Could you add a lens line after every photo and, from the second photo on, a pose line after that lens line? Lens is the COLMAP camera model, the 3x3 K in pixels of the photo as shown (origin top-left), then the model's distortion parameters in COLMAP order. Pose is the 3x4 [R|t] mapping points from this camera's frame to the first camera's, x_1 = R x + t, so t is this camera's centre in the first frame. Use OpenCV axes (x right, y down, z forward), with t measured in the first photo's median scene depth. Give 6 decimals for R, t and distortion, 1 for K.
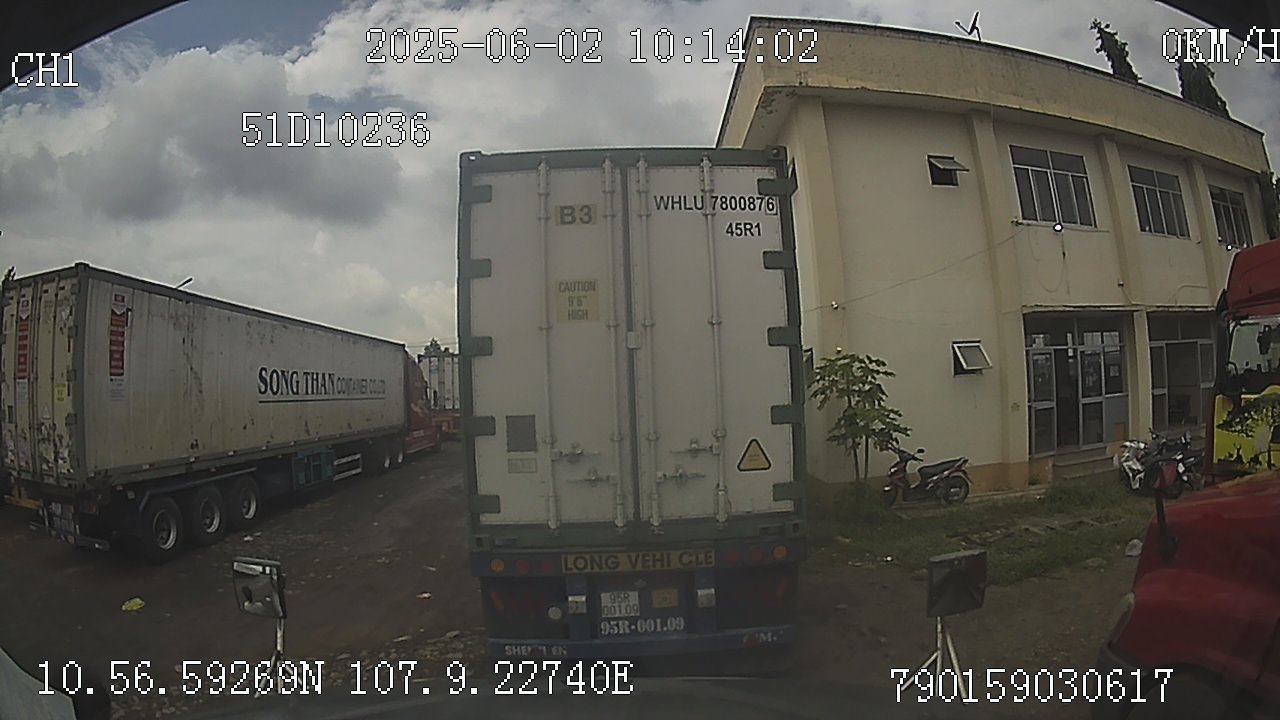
lens RADIAL K [[636.9, 0, 640.0], [0, 636.9, 360.0], [0, 0, 1]] dist [-0.017840, 0.000990]
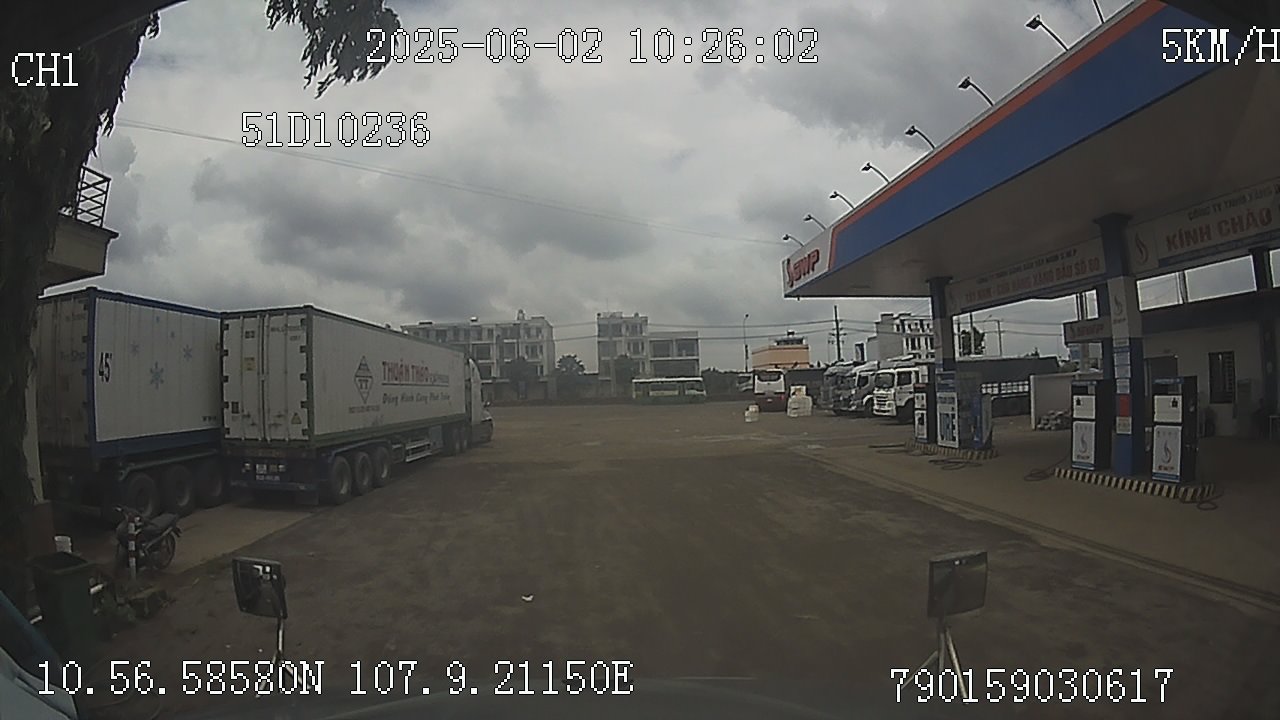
lens RADIAL K [[620.3, 0, 640.0], [0, 620.3, 360.0], [0, 0, 1]] dist [-0.000339, -0.000731]
pose [[0.941153, 0.000910, -0.337980, 2.412672], [-0.001490, 0.999998, -0.001458, -0.101808], [0.337978, 0.001876, 0.941152, -1.022040]]
